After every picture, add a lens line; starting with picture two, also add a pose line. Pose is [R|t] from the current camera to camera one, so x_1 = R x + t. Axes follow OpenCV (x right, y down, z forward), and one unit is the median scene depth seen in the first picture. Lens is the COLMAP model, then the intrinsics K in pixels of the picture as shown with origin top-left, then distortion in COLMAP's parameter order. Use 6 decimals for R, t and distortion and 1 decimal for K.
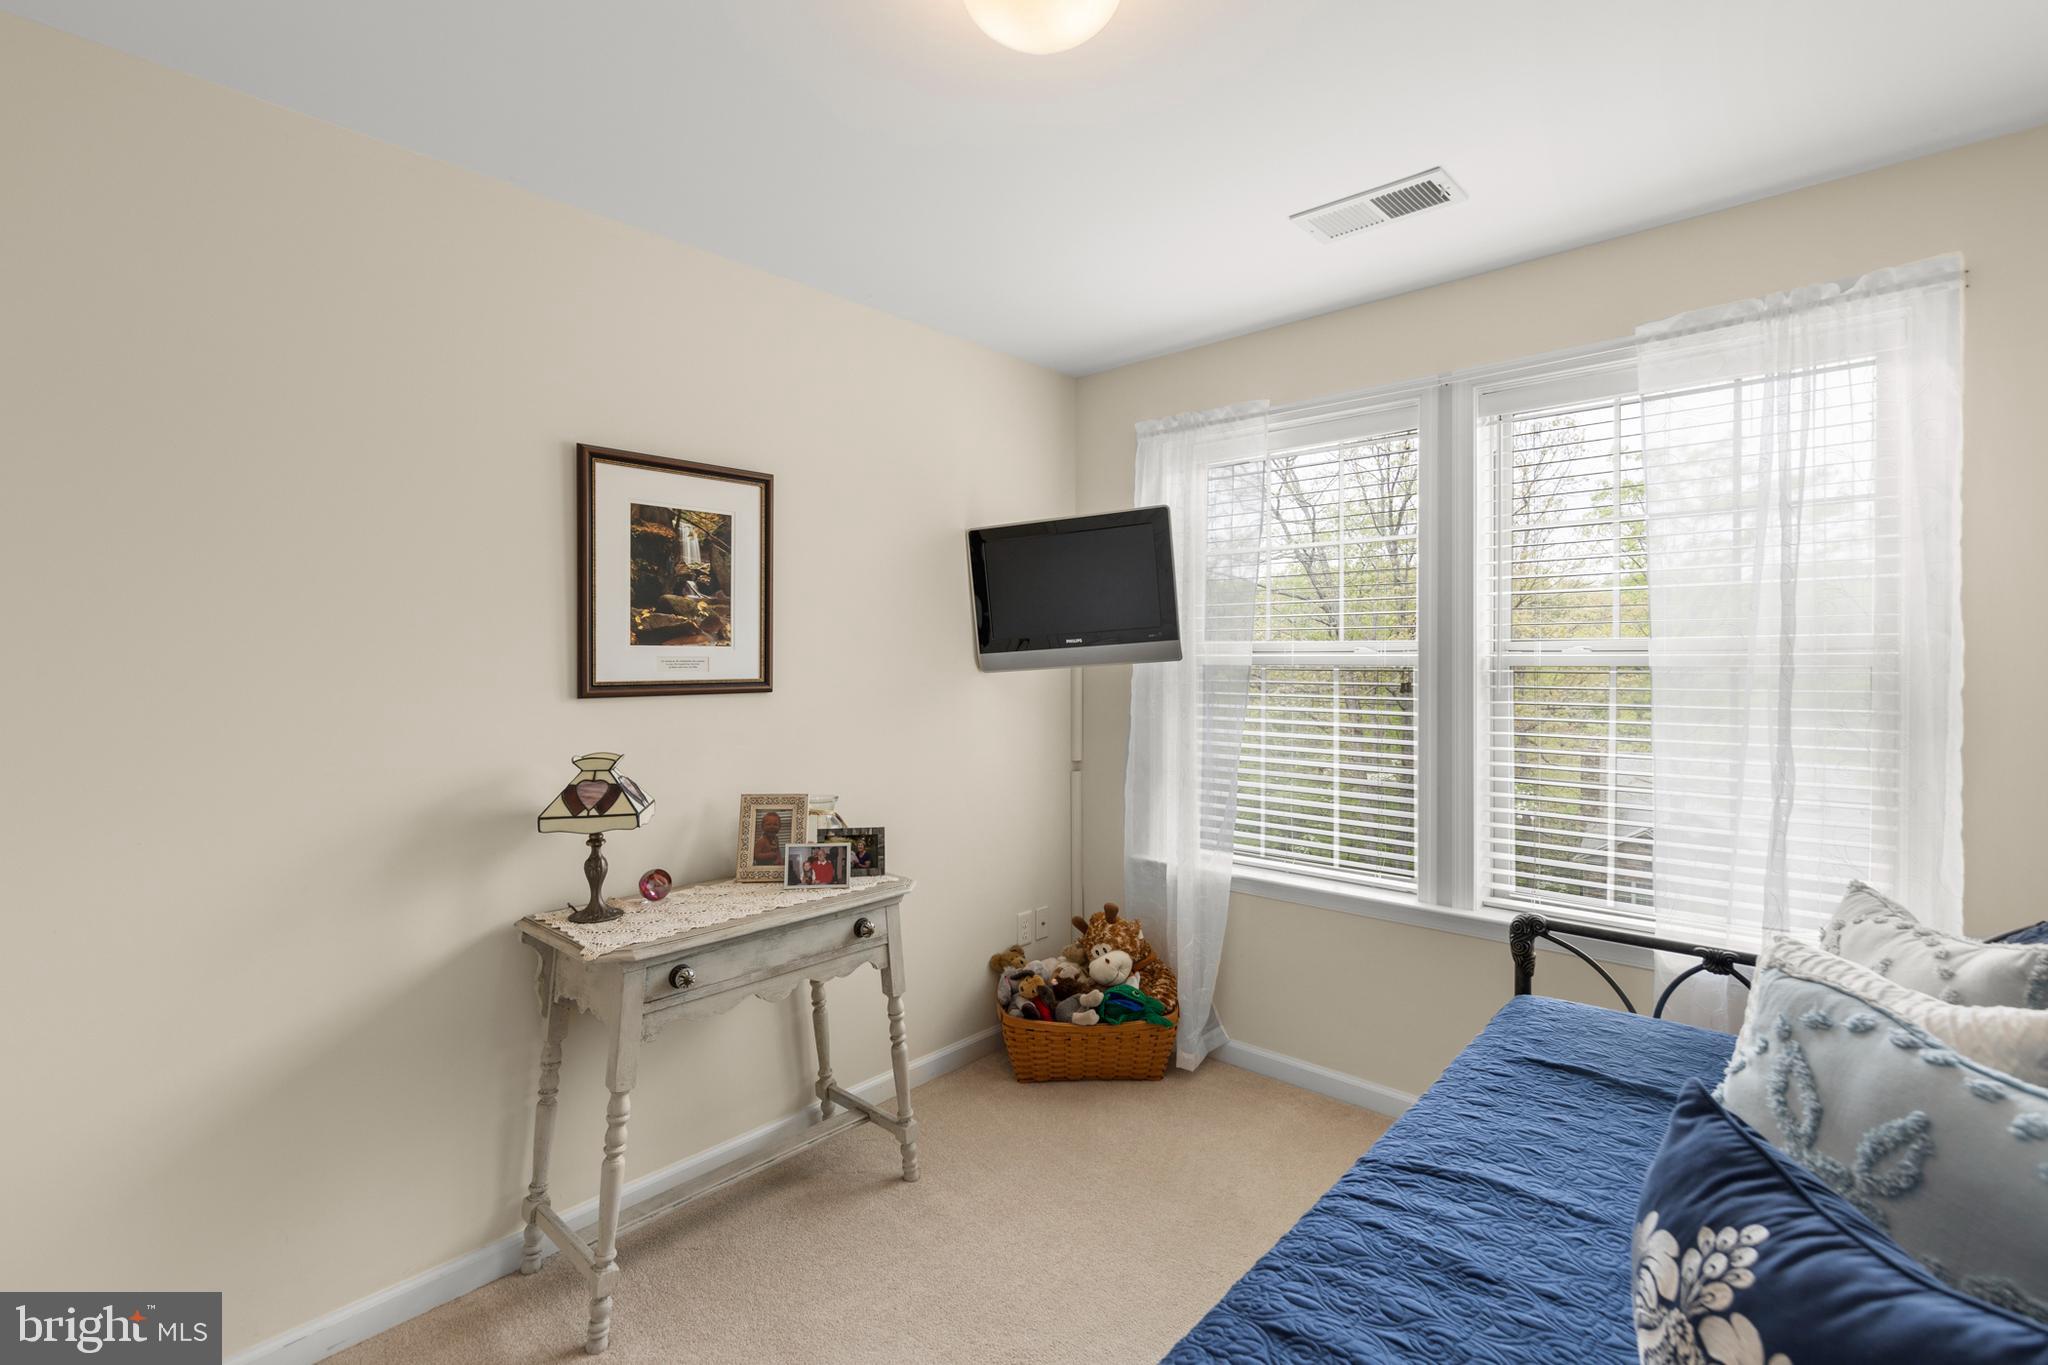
lens RADIAL K [[942.2, 0, 1029.9], [0, 942.2, 674.2], [0, 0, 1]] dist [0.001930, -0.000500]
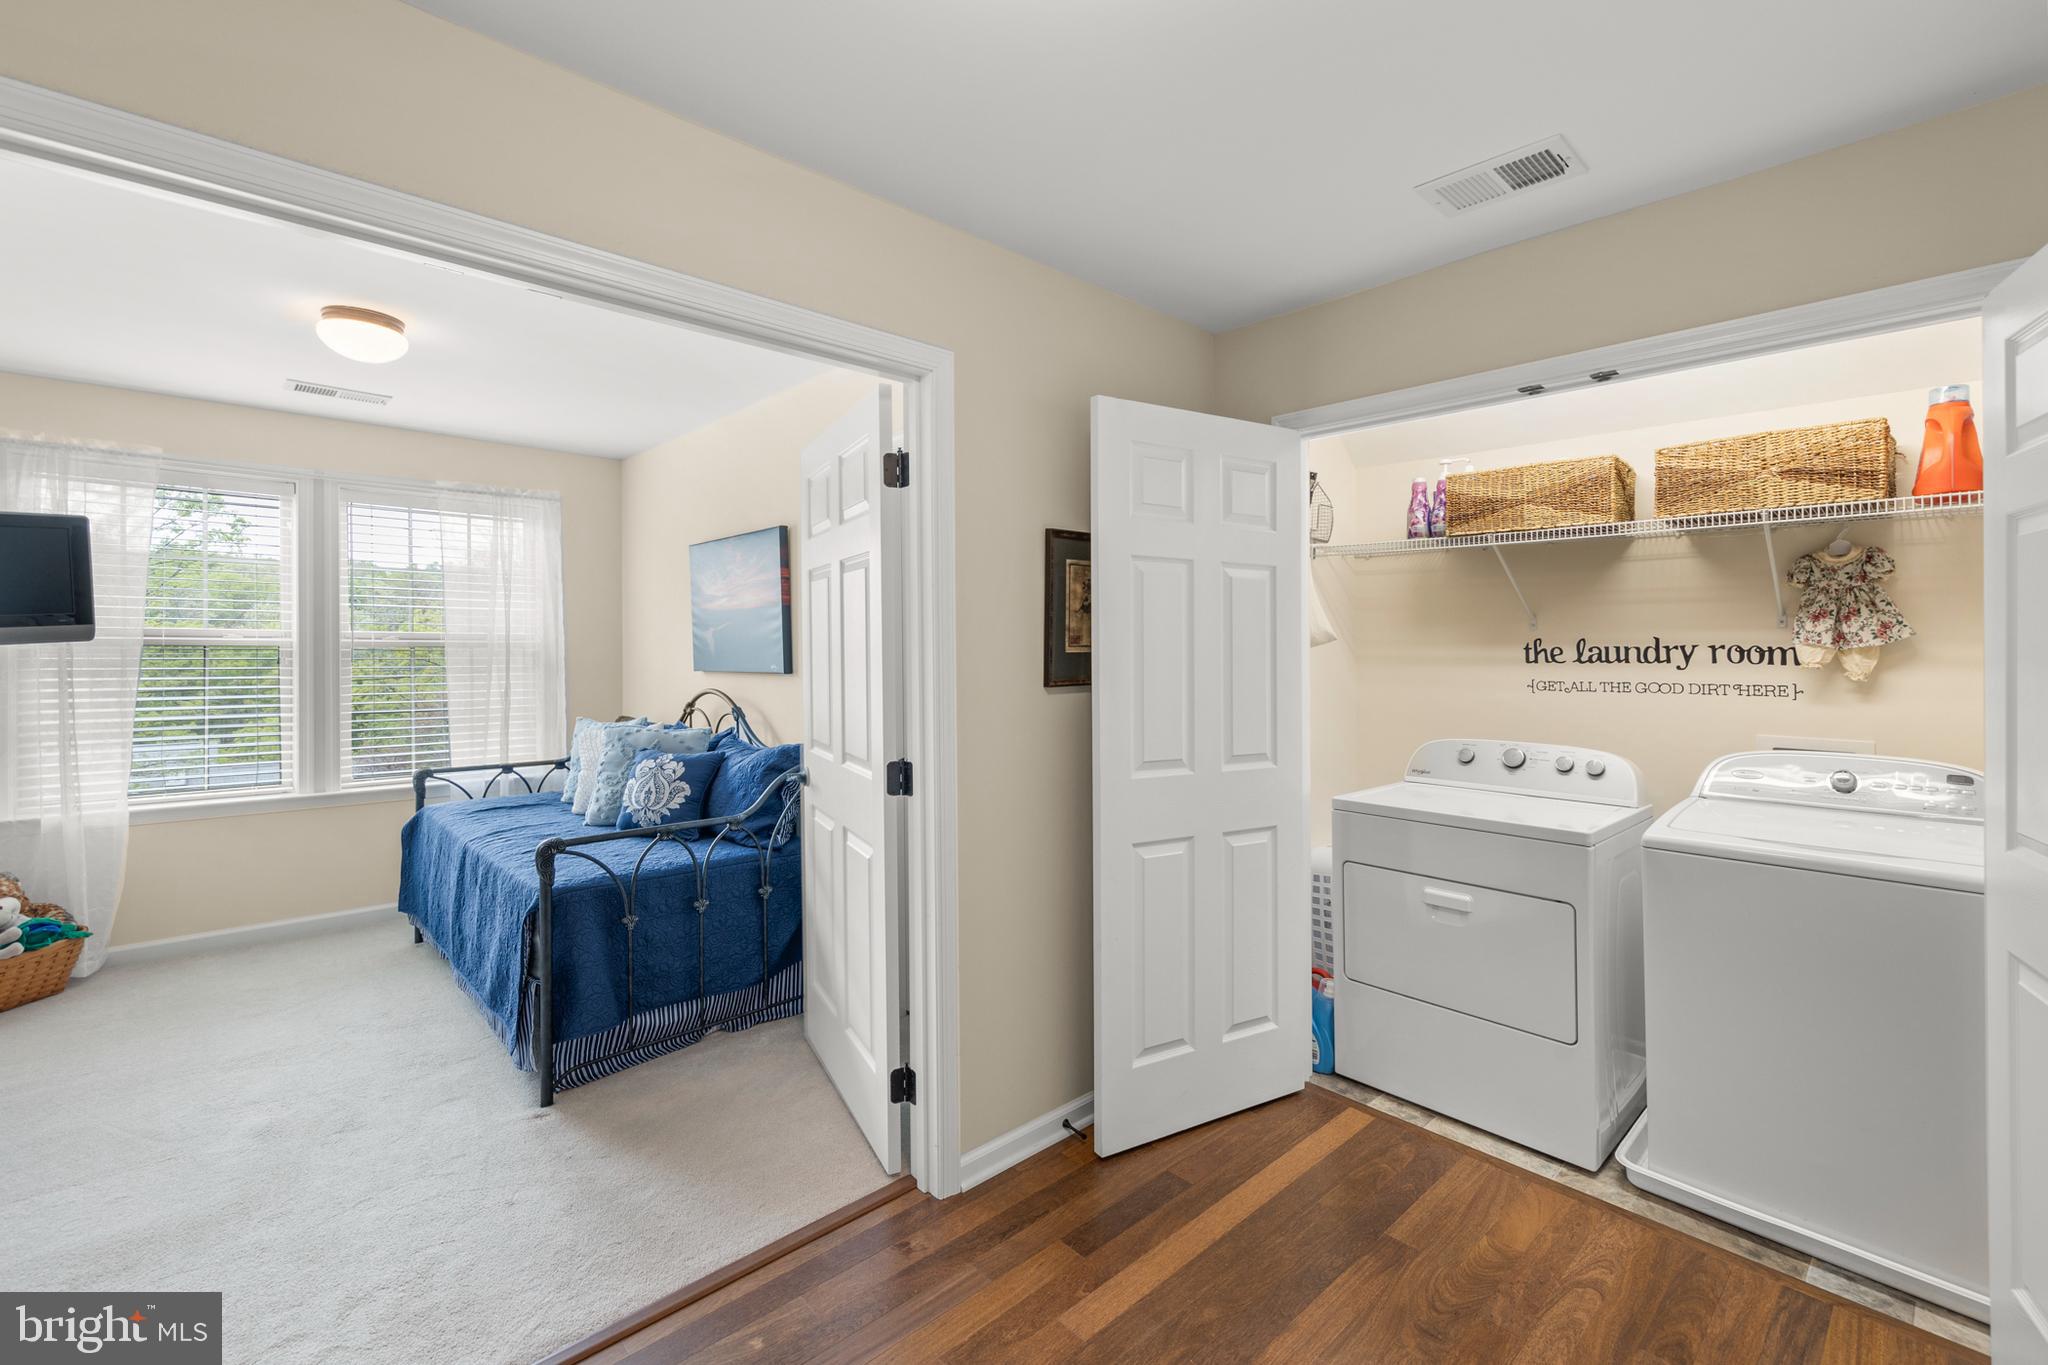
lens RADIAL K [[891.3, 0, 1023.1], [0, 891.3, 651.6], [0, 0, 1]] dist [0.001141, 0.000103]
pose [[0.075597, -0.003326, 0.997133, -1.186670], [0.010878, 0.999938, 0.002510, 0.011041], [-0.997079, 0.010657, 0.075629, -0.407746]]
